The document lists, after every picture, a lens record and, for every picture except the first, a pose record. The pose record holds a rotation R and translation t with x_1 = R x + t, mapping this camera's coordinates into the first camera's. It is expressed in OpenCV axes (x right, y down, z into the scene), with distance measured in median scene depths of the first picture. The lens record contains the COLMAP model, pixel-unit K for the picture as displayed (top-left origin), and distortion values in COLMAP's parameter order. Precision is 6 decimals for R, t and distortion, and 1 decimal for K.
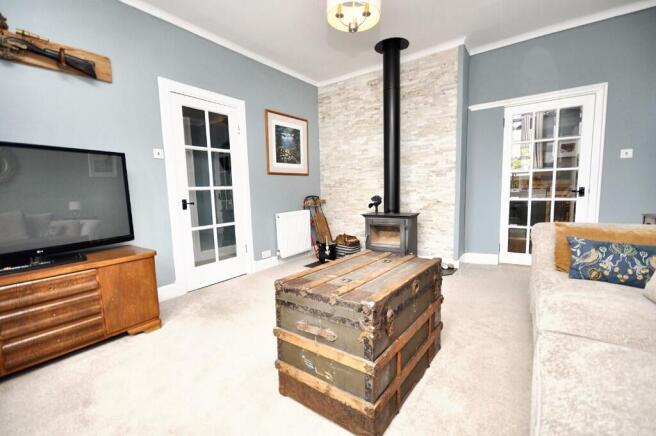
lens RADIAL K [[291.1, 0, 331.7], [0, 291.1, 223.3], [0, 0, 1]] dist [0.002595, -0.000387]
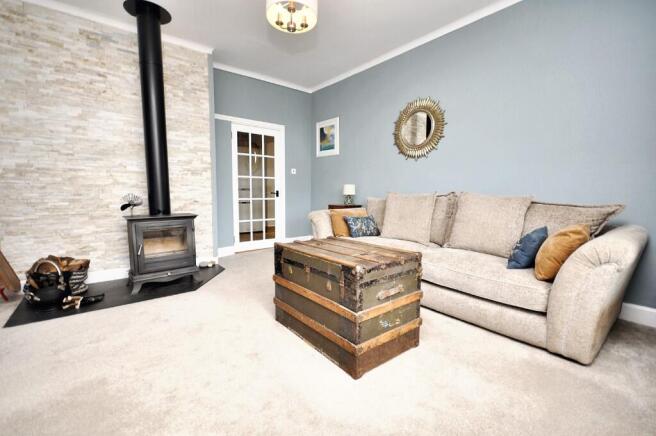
lens RADIAL K [[291.1, 0, 325.3], [0, 291.1, 222.5], [0, 0, 1]] dist [0.002595, -0.000387]
pose [[0.261680, -0.073614, 0.962343, -0.497537], [0.099609, 0.993823, 0.048936, -0.007499], [-0.960001, 0.083052, 0.267397, 0.344276]]
